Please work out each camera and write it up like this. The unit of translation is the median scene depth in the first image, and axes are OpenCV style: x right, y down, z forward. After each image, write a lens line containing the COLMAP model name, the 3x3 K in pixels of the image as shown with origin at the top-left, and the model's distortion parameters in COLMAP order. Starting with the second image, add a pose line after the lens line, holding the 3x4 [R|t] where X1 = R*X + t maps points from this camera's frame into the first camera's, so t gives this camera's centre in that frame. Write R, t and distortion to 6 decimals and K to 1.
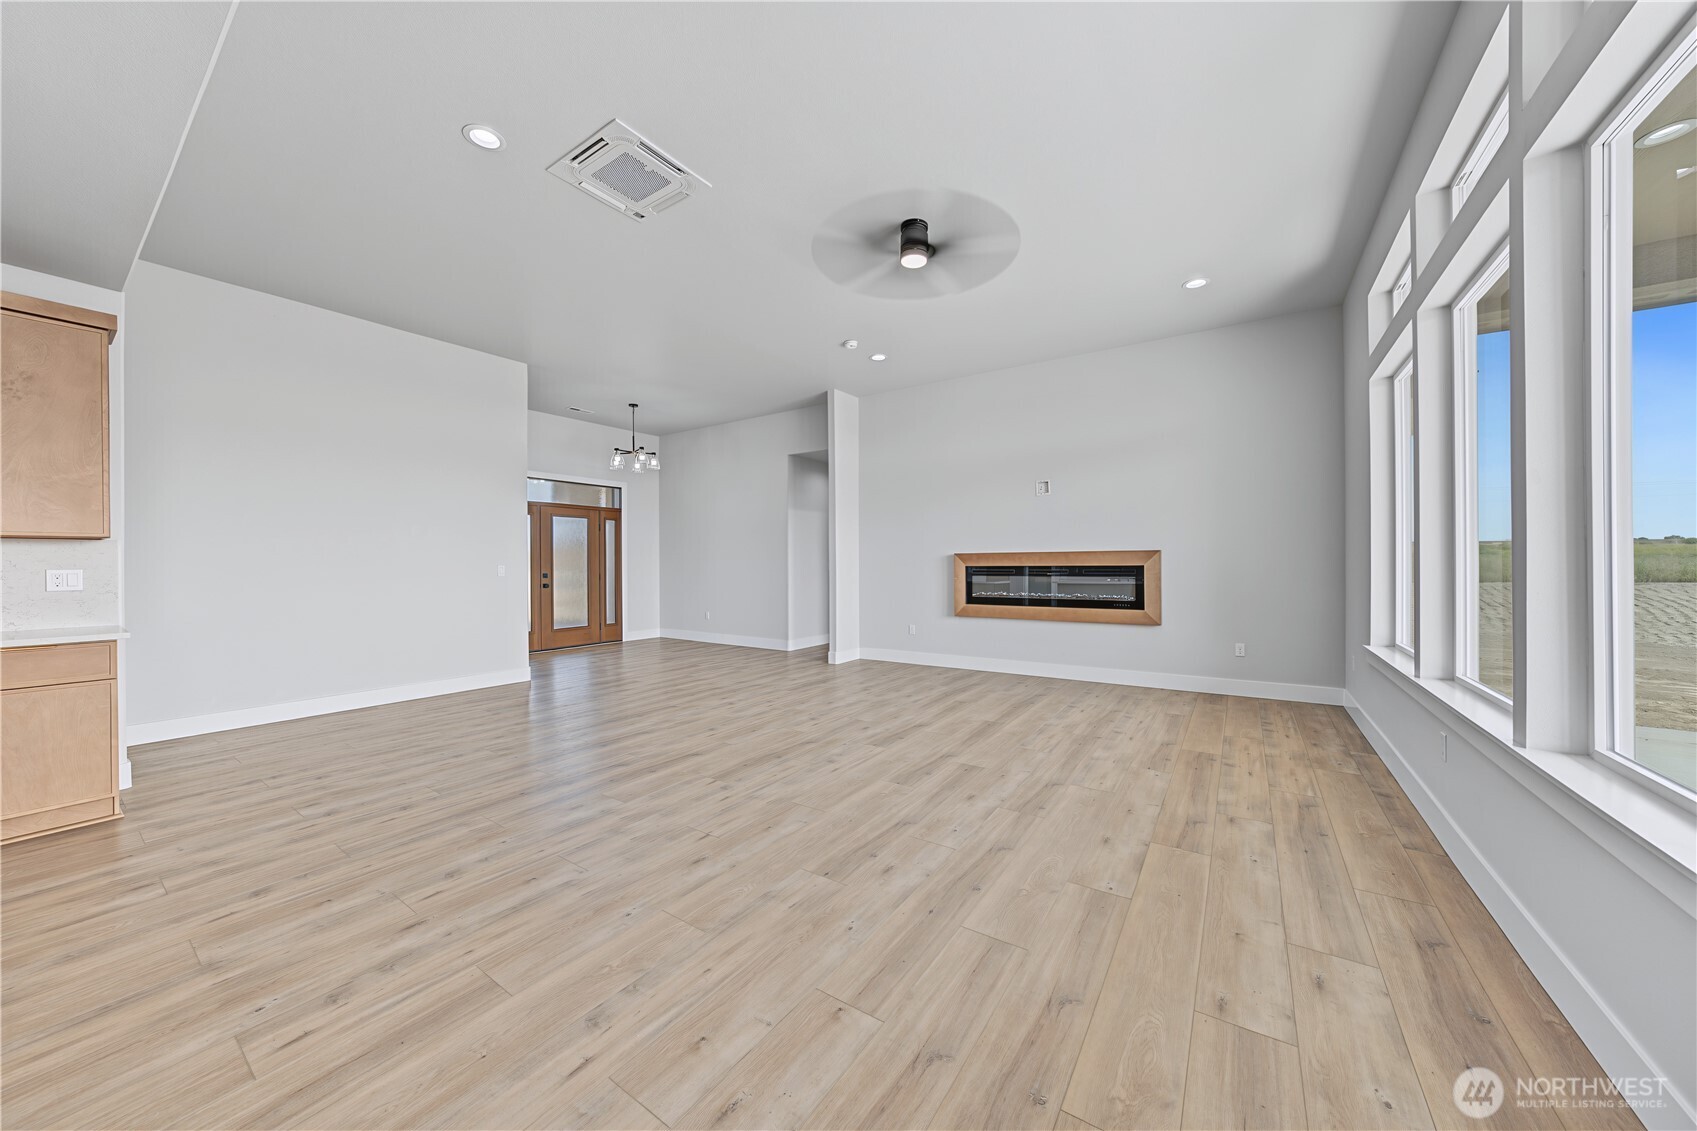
lens RADIAL K [[586.9, 0, 848.5], [0, 586.9, 565.5], [0, 0, 1]] dist [-0.030431, 0.007060]
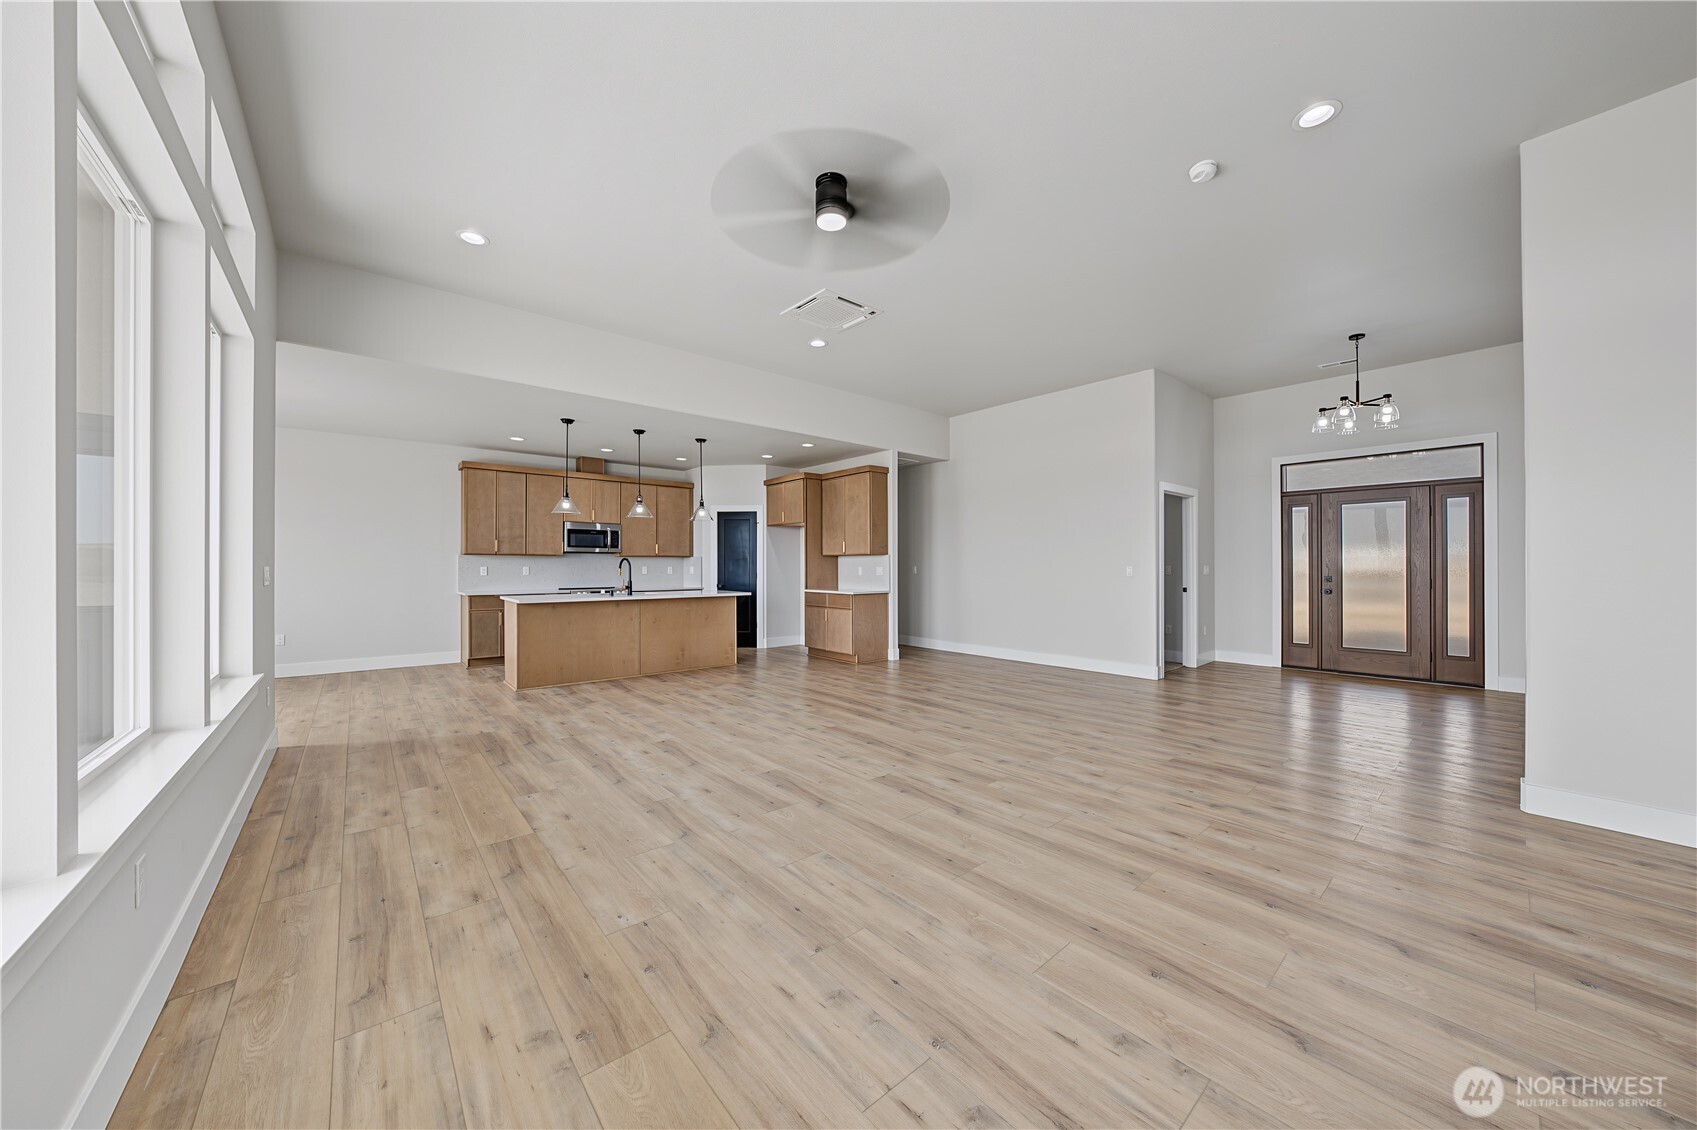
lens RADIAL K [[585.0, 0, 848.6], [0, 585.0, 563.6], [0, 0, 1]] dist [-0.029780, 0.007113]
pose [[-0.264065, 0.002883, -0.964500, 0.908701], [-0.001241, 0.999994, 0.003329, -0.012573], [0.964504, 0.002076, -0.264060, 1.200310]]
